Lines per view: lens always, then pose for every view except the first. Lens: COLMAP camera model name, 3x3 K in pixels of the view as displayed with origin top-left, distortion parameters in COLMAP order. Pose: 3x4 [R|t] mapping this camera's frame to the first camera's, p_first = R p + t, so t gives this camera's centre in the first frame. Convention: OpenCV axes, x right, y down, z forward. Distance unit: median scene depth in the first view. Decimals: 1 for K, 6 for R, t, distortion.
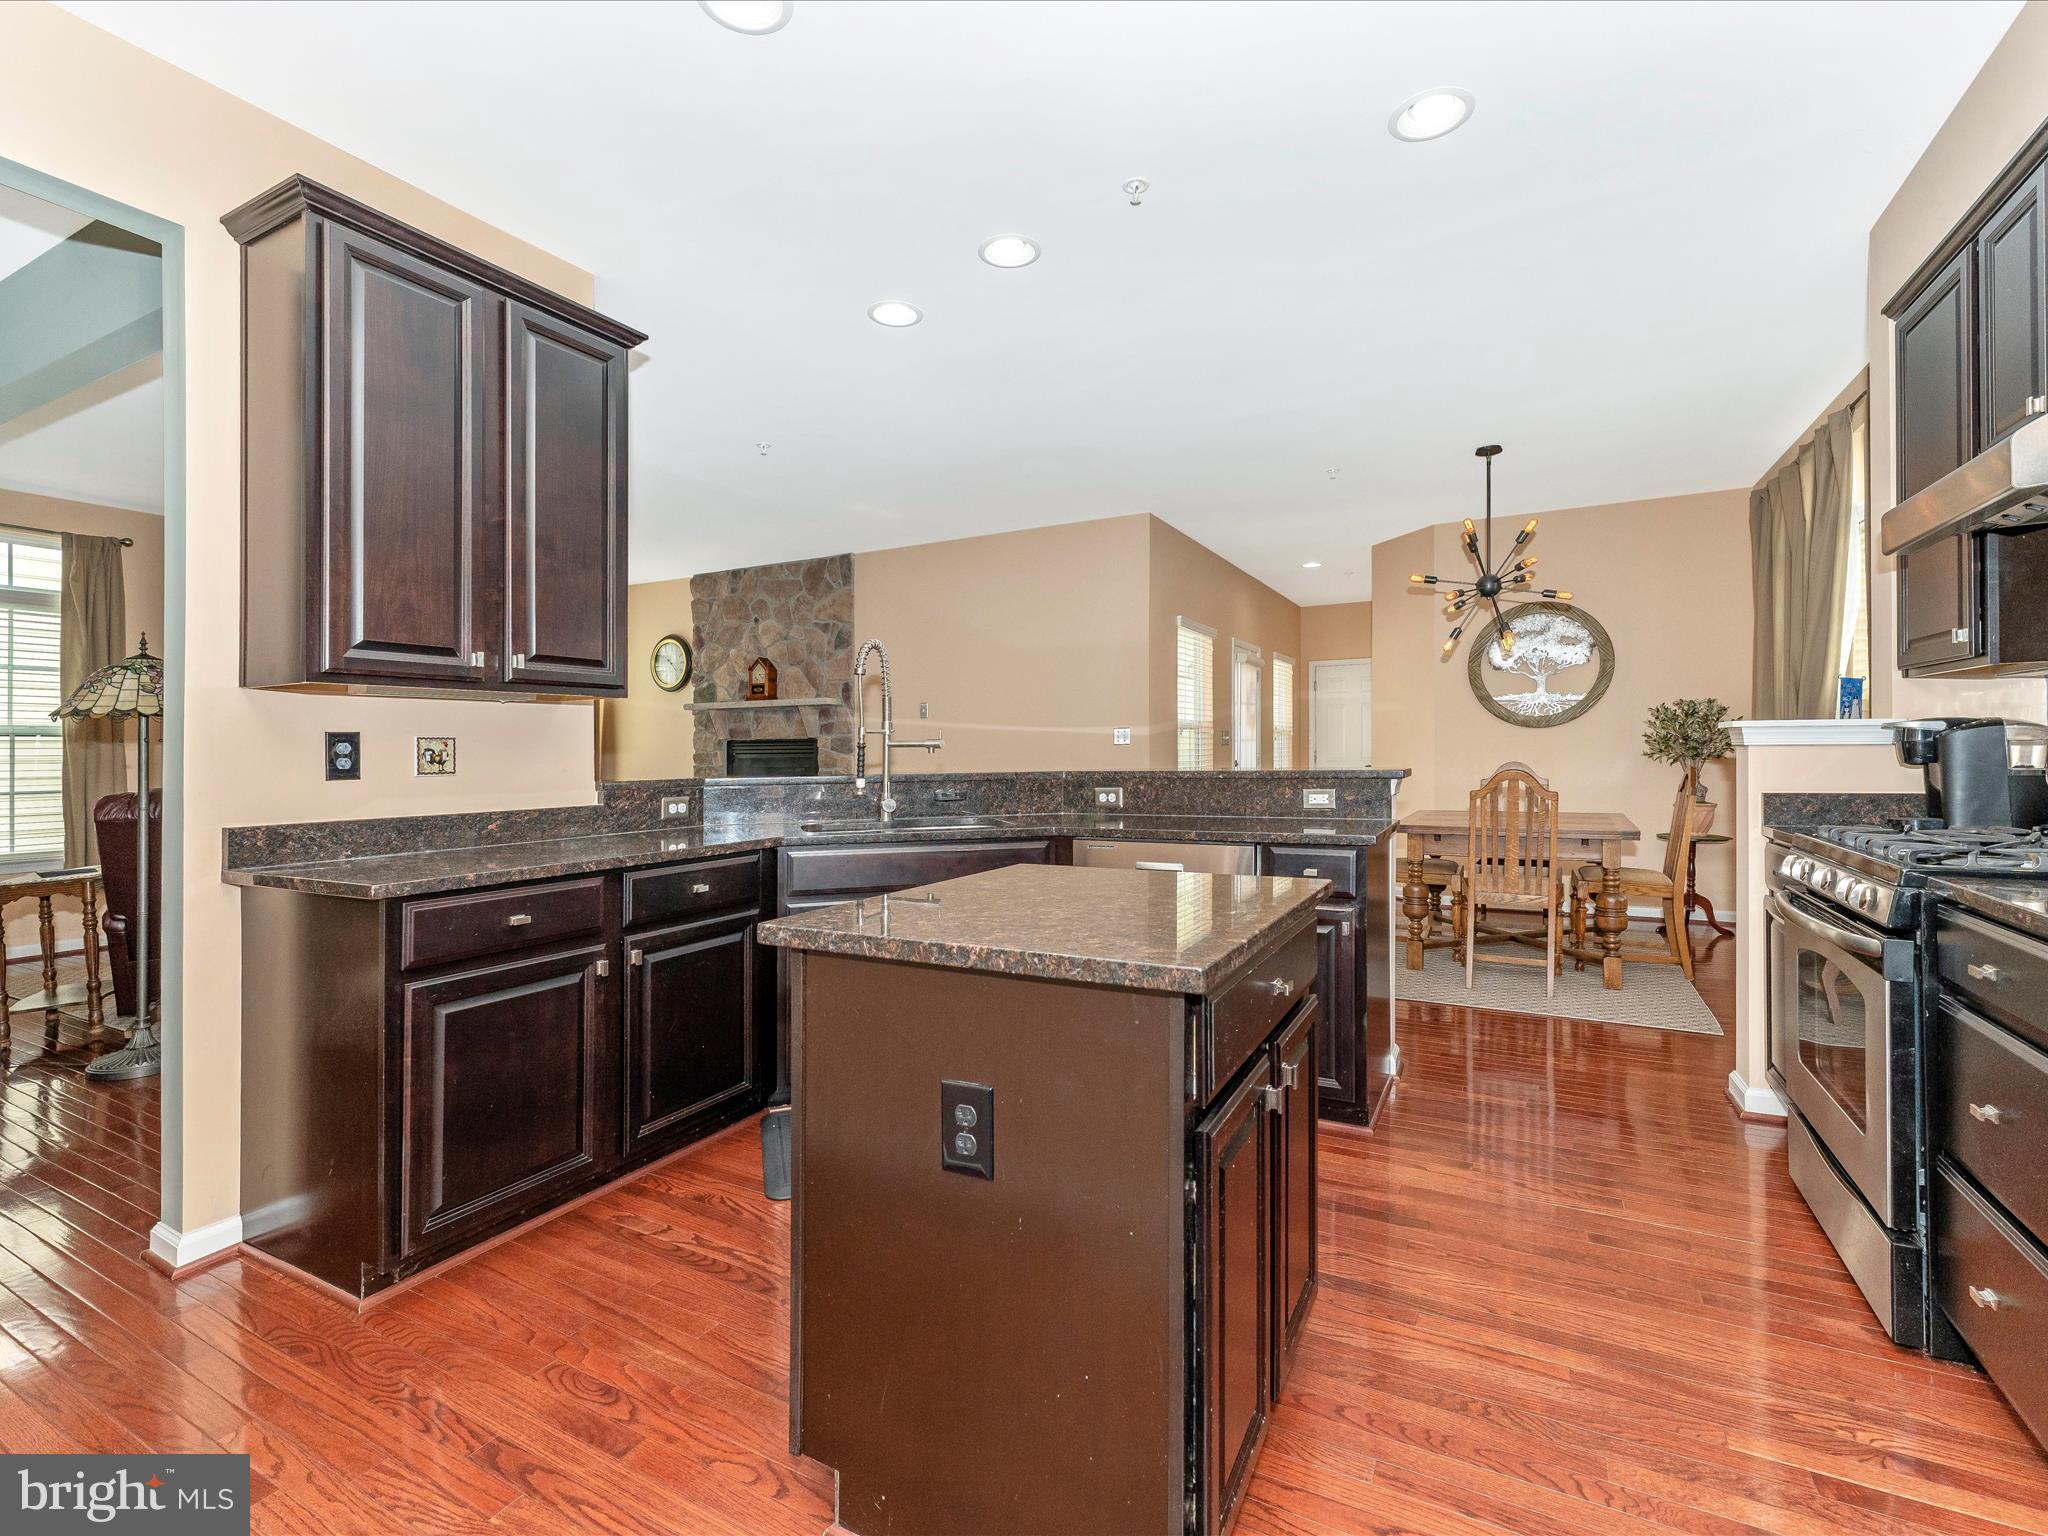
lens RADIAL K [[925.3, 0, 1015.0], [0, 925.3, 737.9], [0, 0, 1]] dist [0.000004, -0.000458]
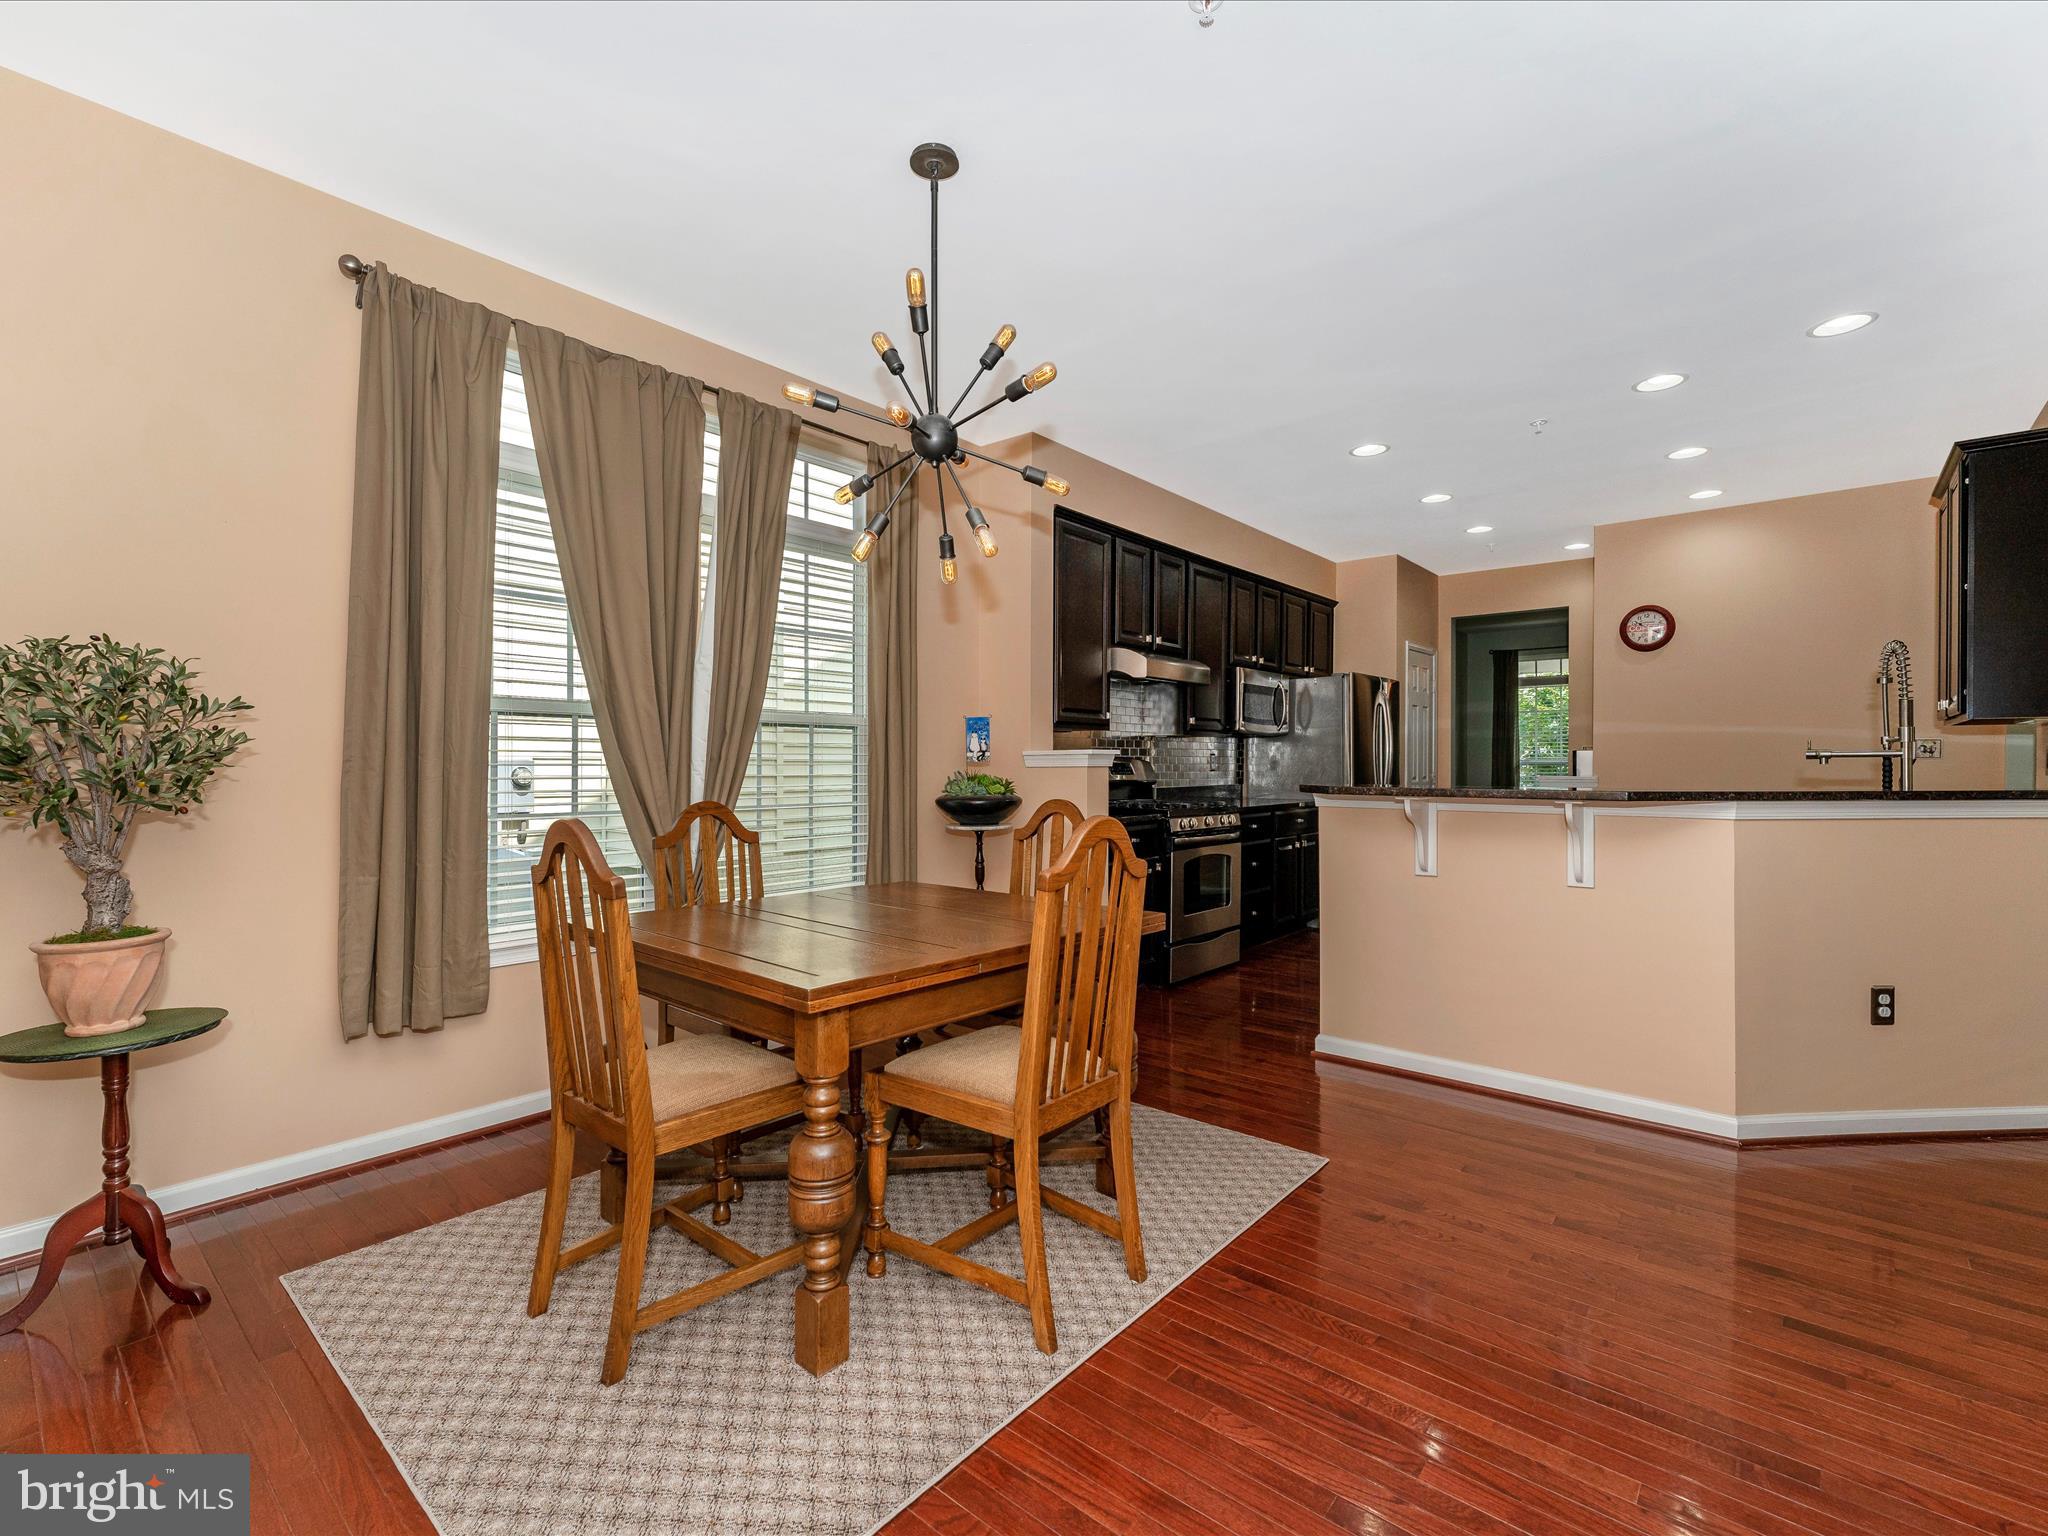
lens RADIAL K [[904.5, 0, 1027.0], [0, 904.5, 784.6], [0, 0, 1]] dist [-0.001458, -0.000112]
pose [[-0.978620, 0.009013, 0.205481, 0.639561], [0.010594, 0.999922, 0.006595, 0.027524], [-0.205405, 0.008631, -0.978639, 2.534561]]
